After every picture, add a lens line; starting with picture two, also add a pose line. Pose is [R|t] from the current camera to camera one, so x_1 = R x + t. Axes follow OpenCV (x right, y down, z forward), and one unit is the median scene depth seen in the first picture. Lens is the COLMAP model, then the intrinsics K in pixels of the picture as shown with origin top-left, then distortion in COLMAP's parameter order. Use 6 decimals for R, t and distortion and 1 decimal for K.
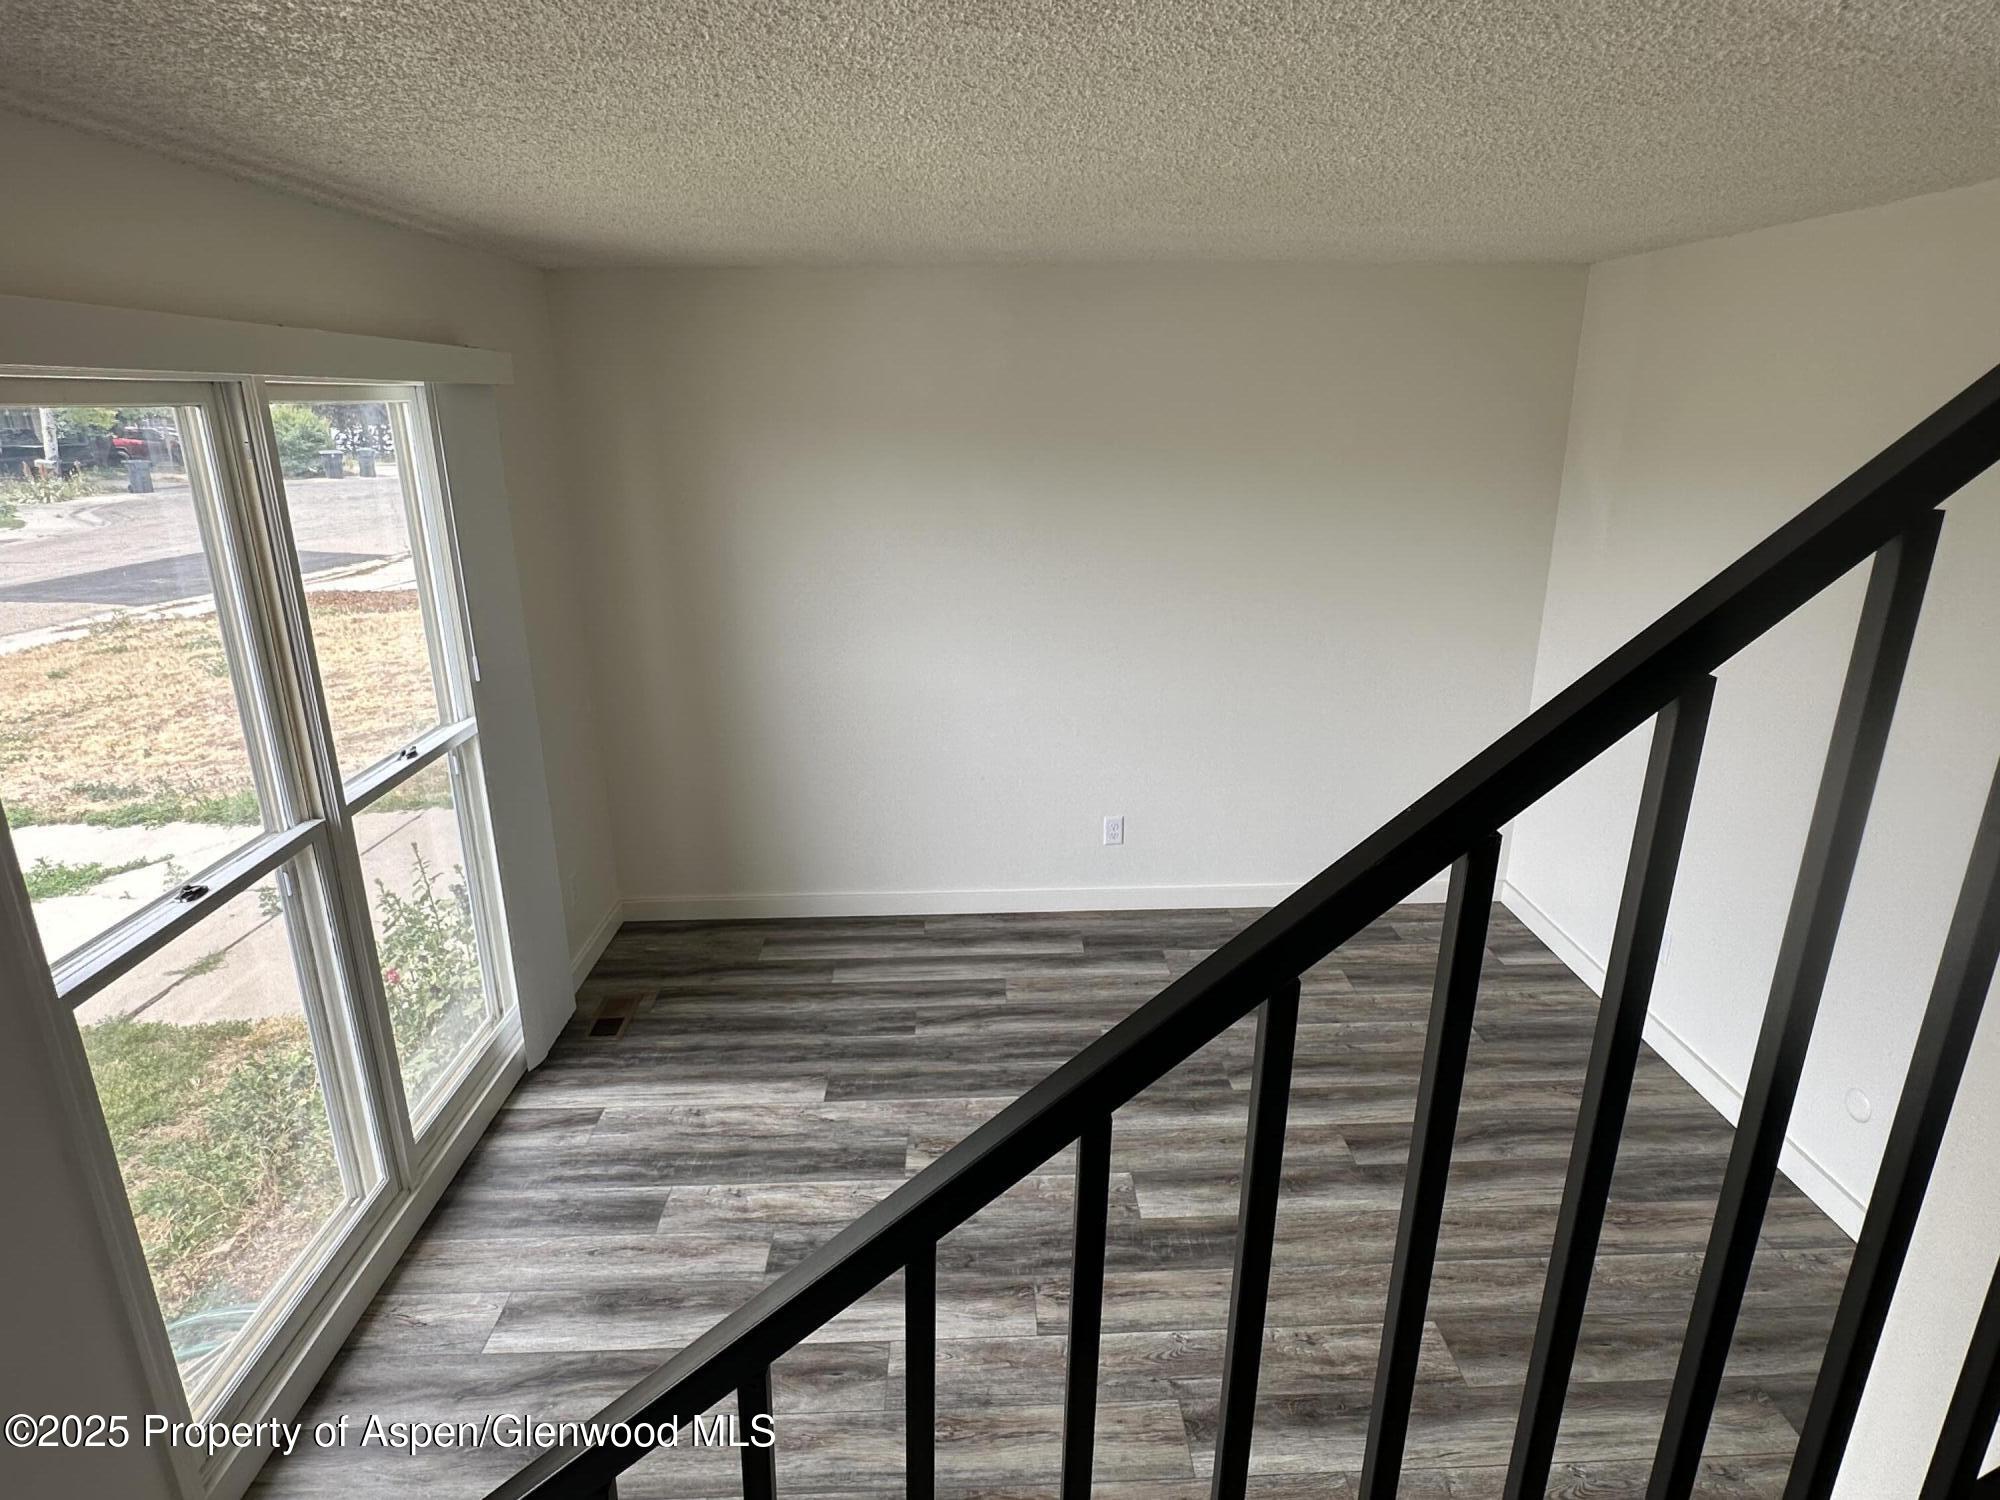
lens RADIAL K [[1108.9, 0, 1000.0], [0, 1108.9, 750.0], [0, 0, 1]] dist [-0.003916, 0.000757]
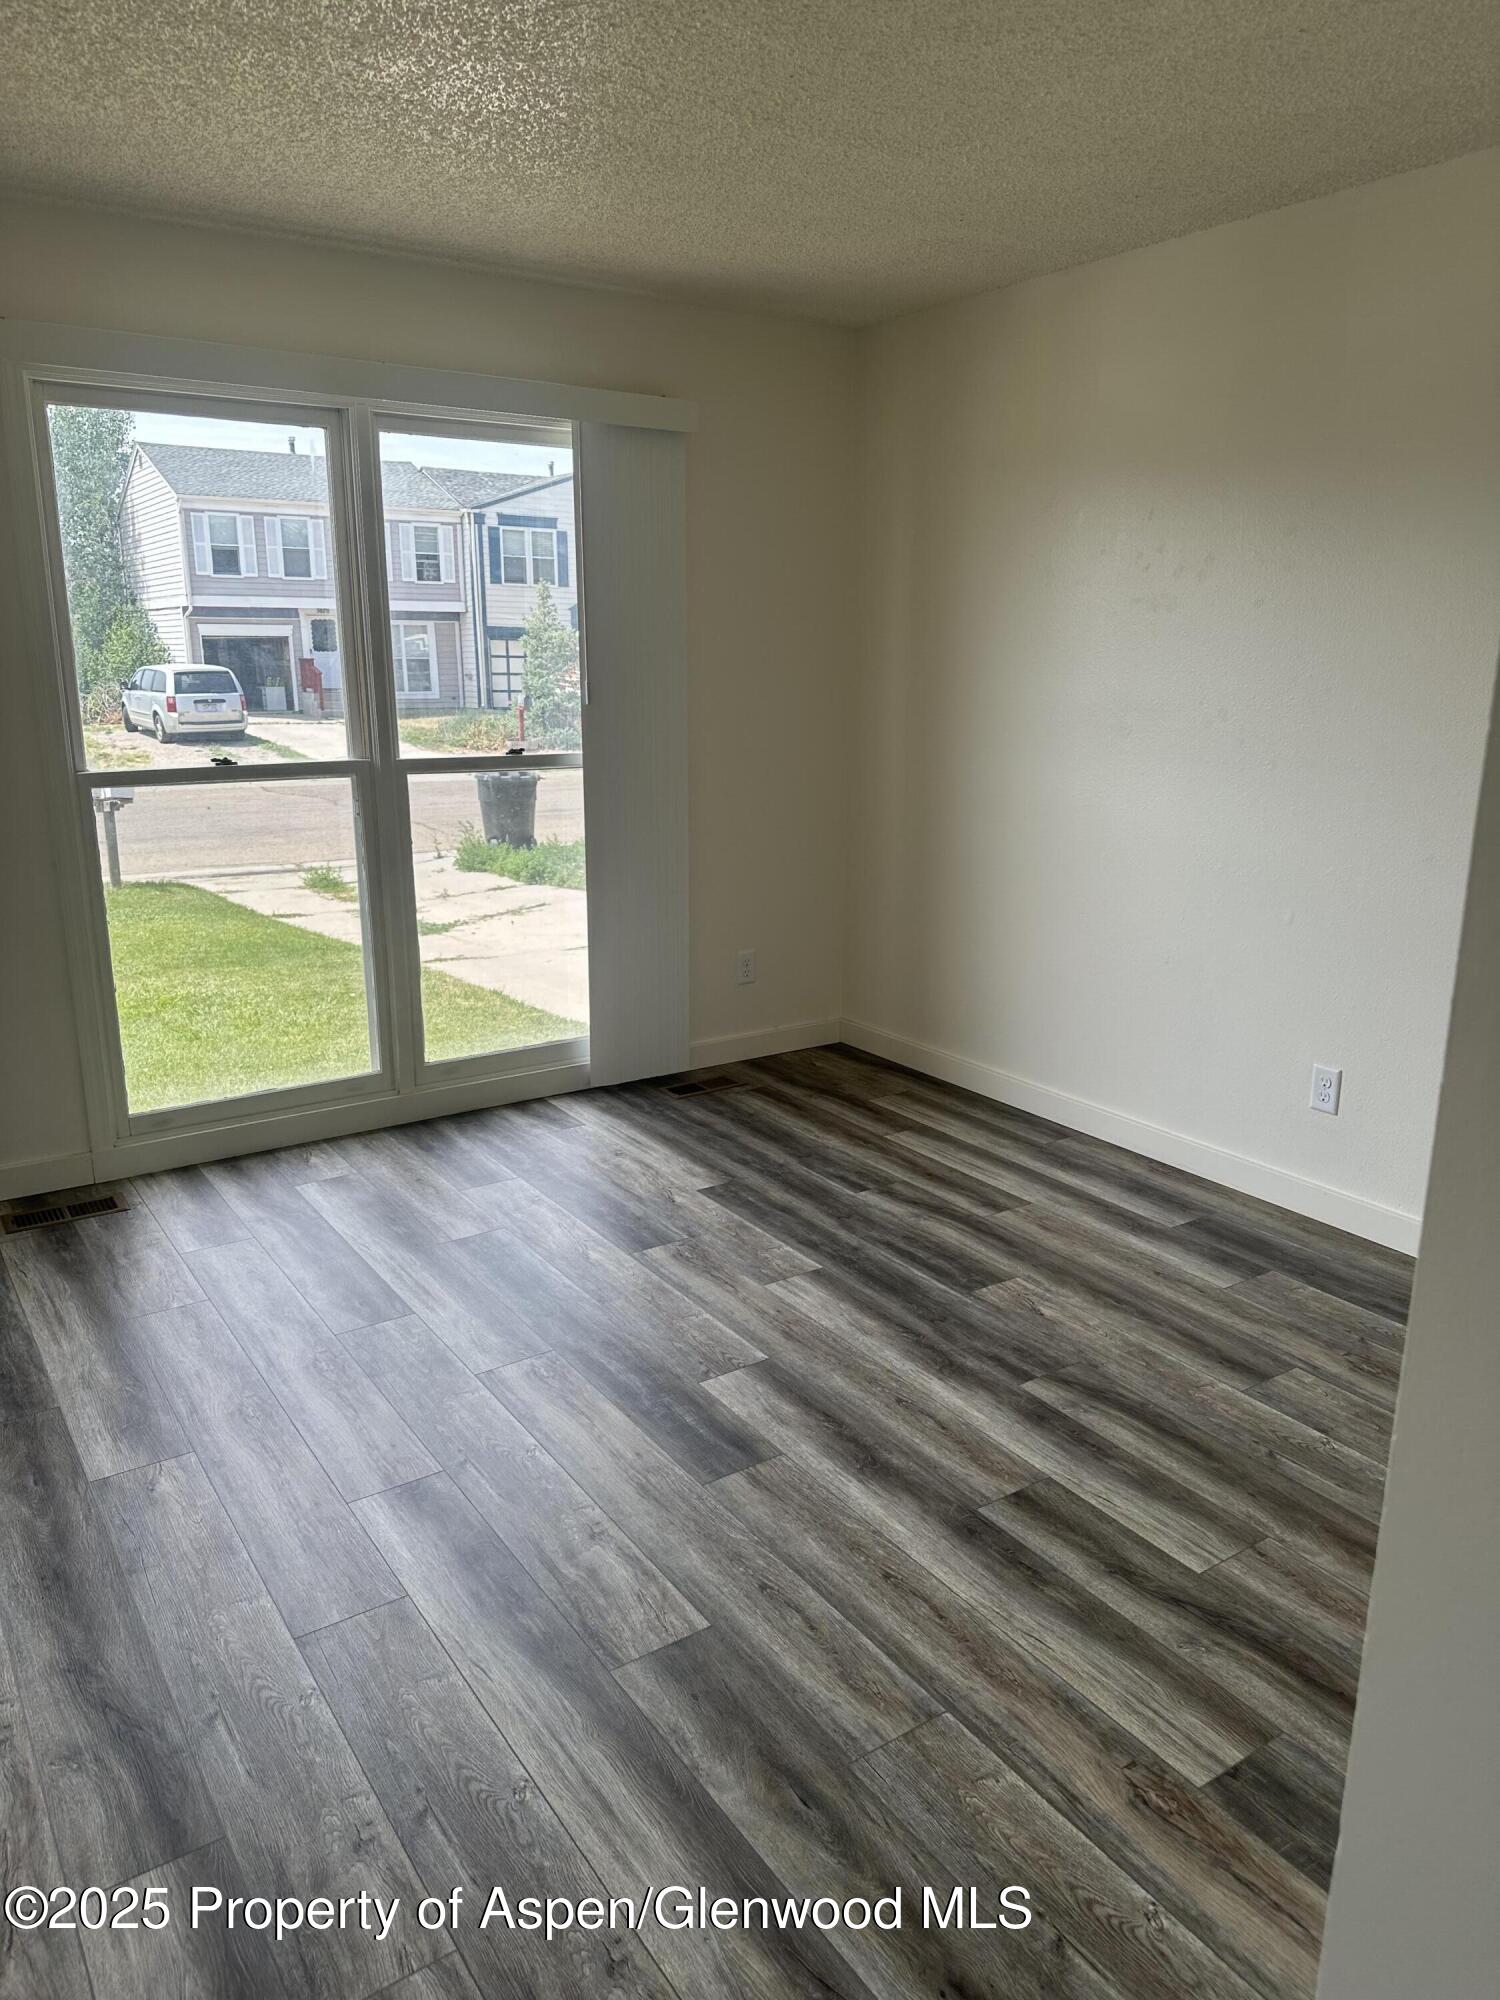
lens RADIAL K [[1398.4, 0, 750.0], [0, 1398.4, 1000.0], [0, 0, 1]] dist [0.158224, -0.226335]
pose [[0.528265, 0.217426, -0.820769, 0.827223], [-0.264785, 0.960637, 0.084057, 0.059244], [0.806737, 0.172923, 0.565042, 0.372385]]
